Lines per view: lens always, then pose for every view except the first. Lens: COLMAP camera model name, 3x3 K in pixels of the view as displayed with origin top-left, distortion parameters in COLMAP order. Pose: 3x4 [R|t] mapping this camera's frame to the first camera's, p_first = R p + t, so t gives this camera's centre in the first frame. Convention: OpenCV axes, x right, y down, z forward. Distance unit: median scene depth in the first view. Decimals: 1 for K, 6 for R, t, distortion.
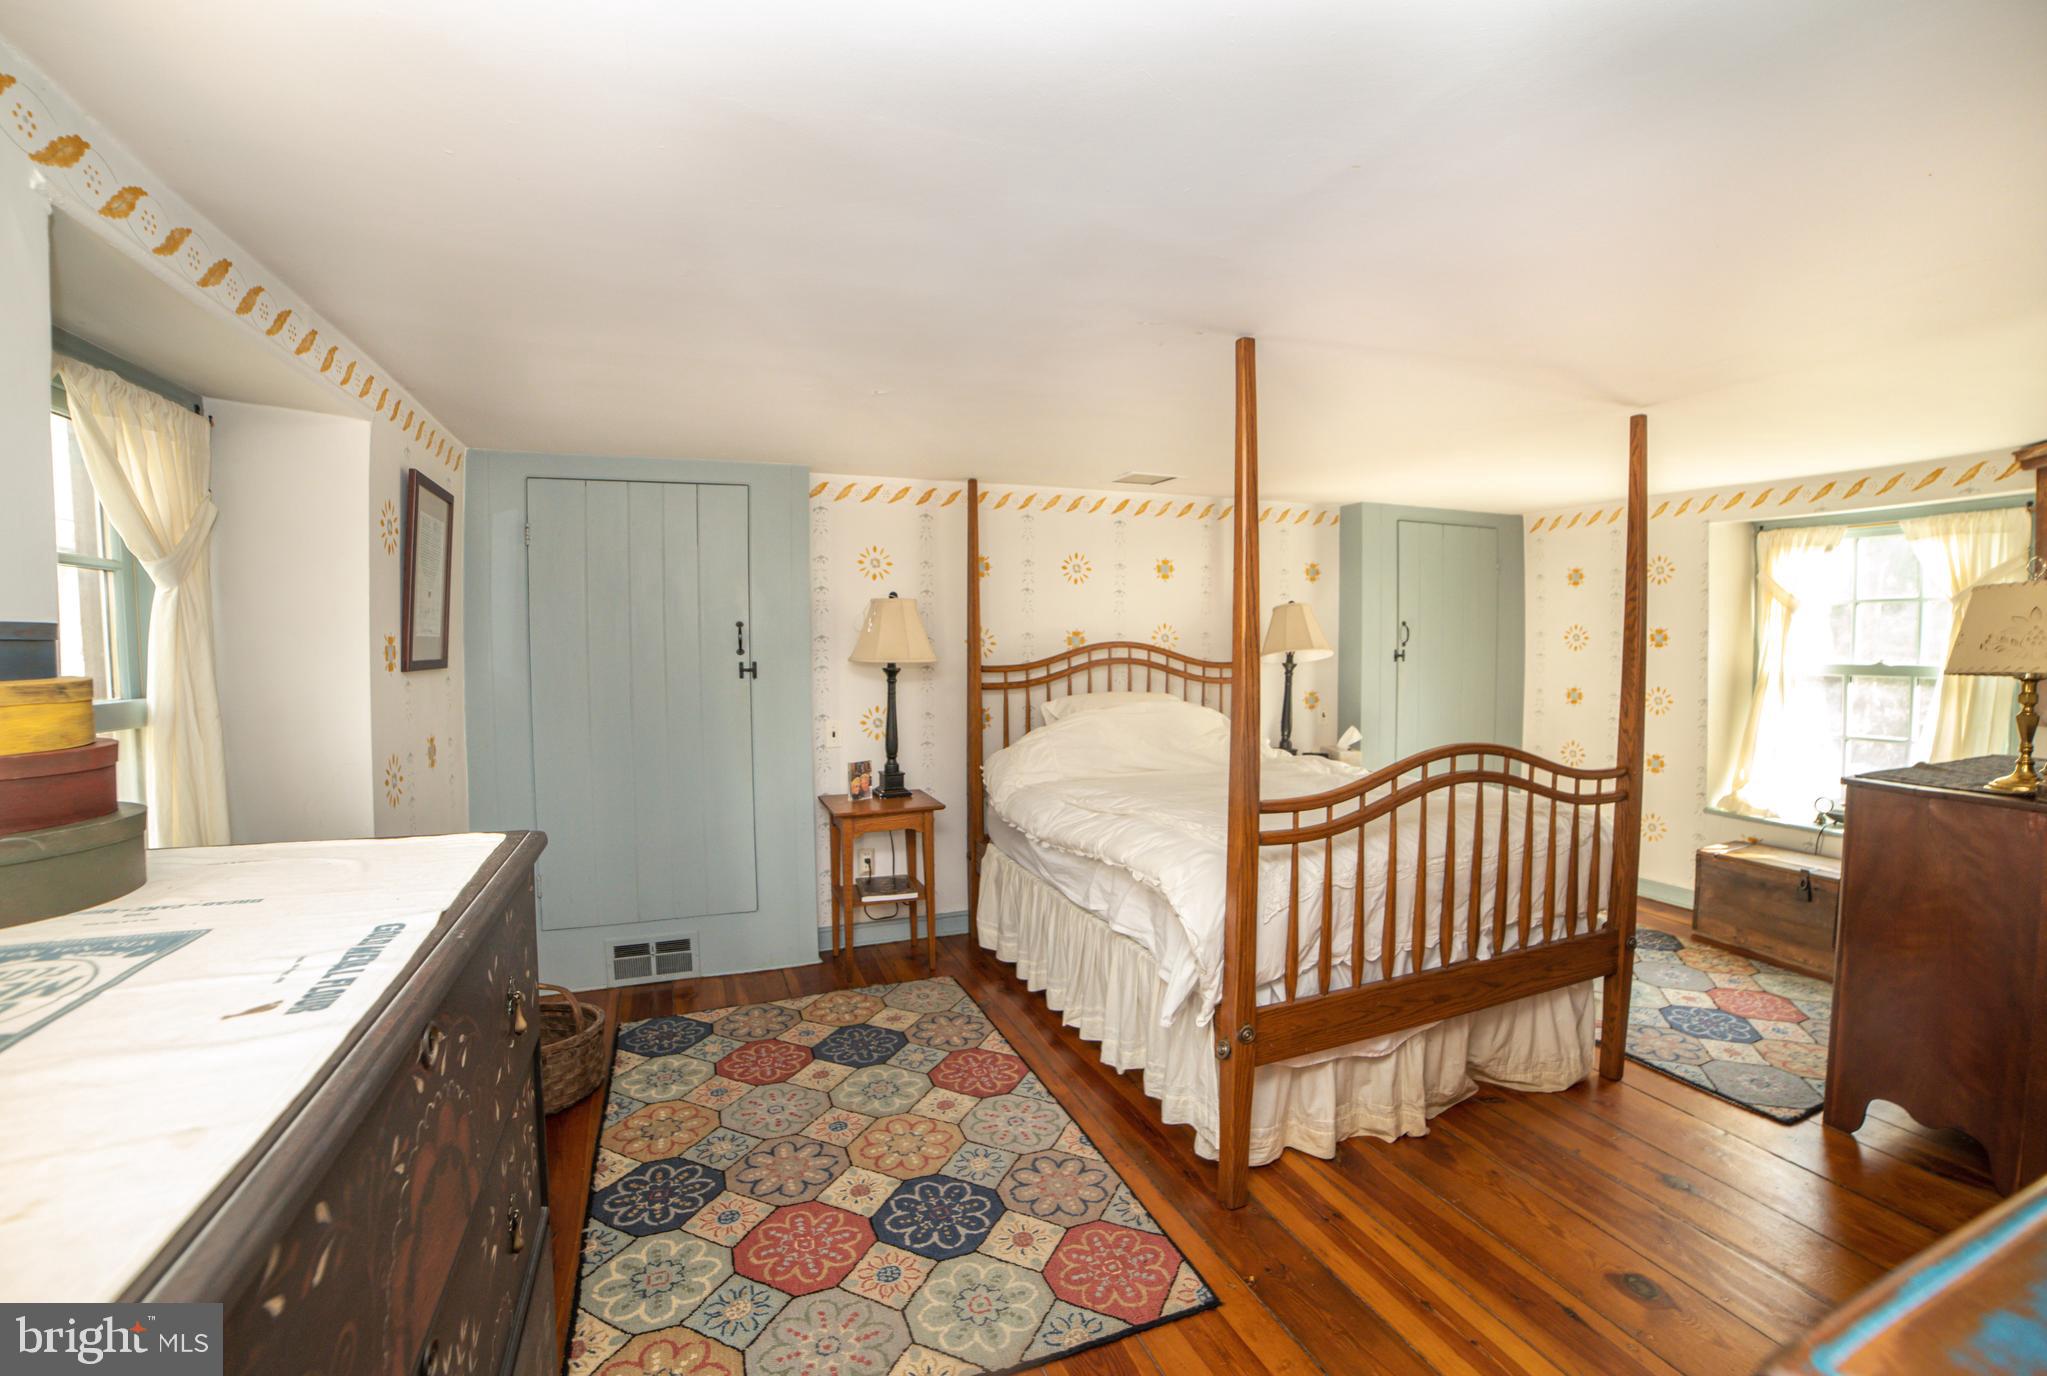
lens RADIAL K [[884.9, 0, 1023.5], [0, 884.9, 688.0], [0, 0, 1]] dist [-0.077602, 0.000724]
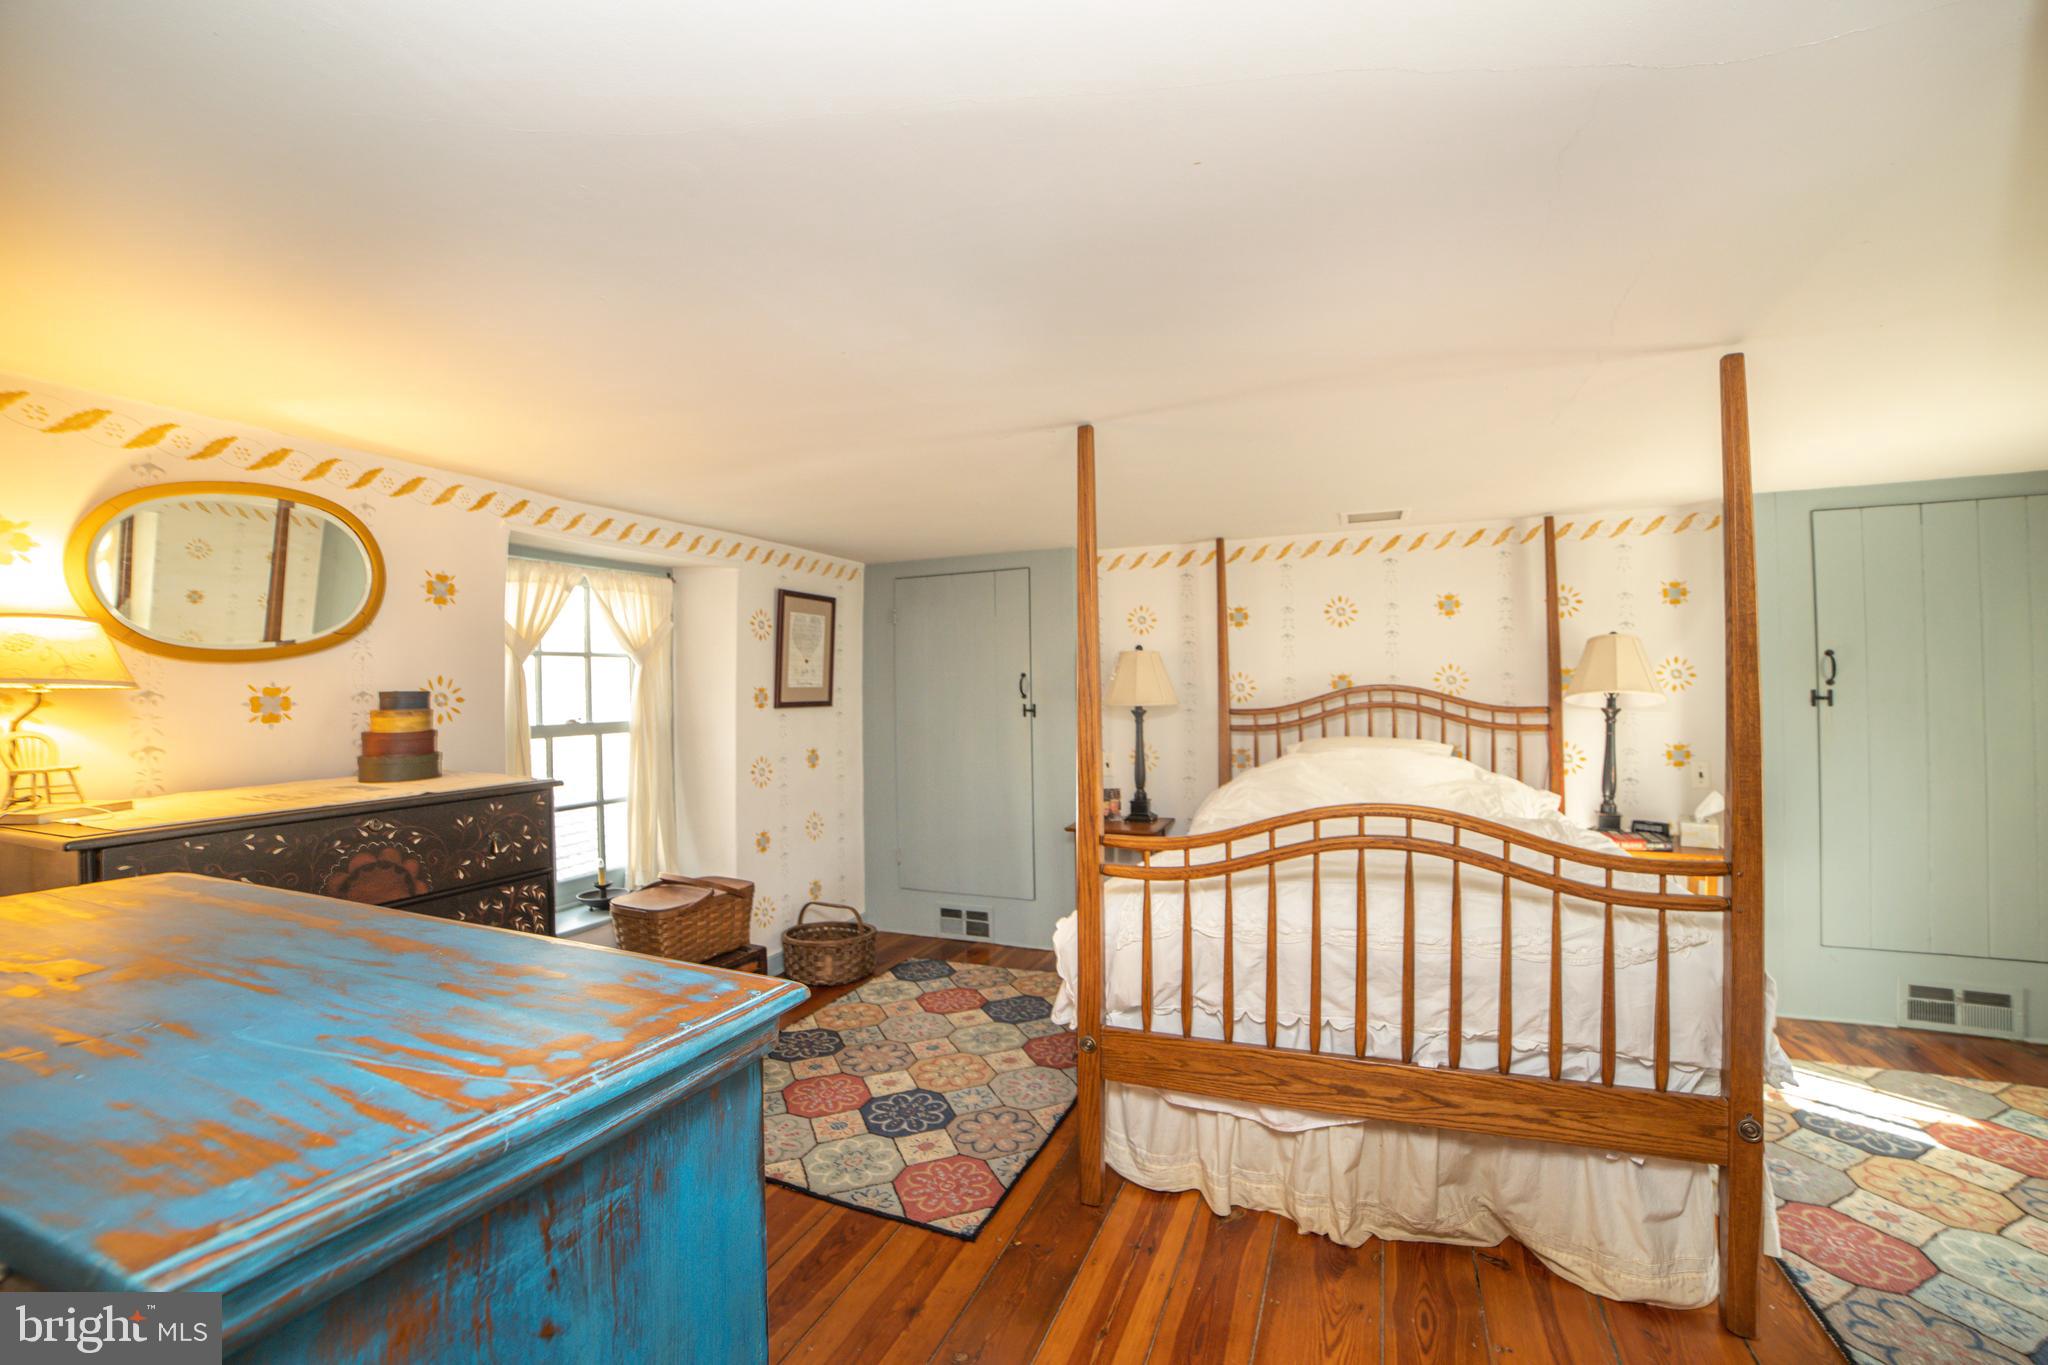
lens RADIAL K [[881.9, 0, 1049.0], [0, 881.9, 677.7], [0, 0, 1]] dist [-0.117099, 0.040886]
pose [[0.712724, -0.015145, -0.701281, 0.632856], [-0.024811, 0.998597, -0.046781, -0.009107], [0.701006, 0.050741, 0.711348, 0.100301]]
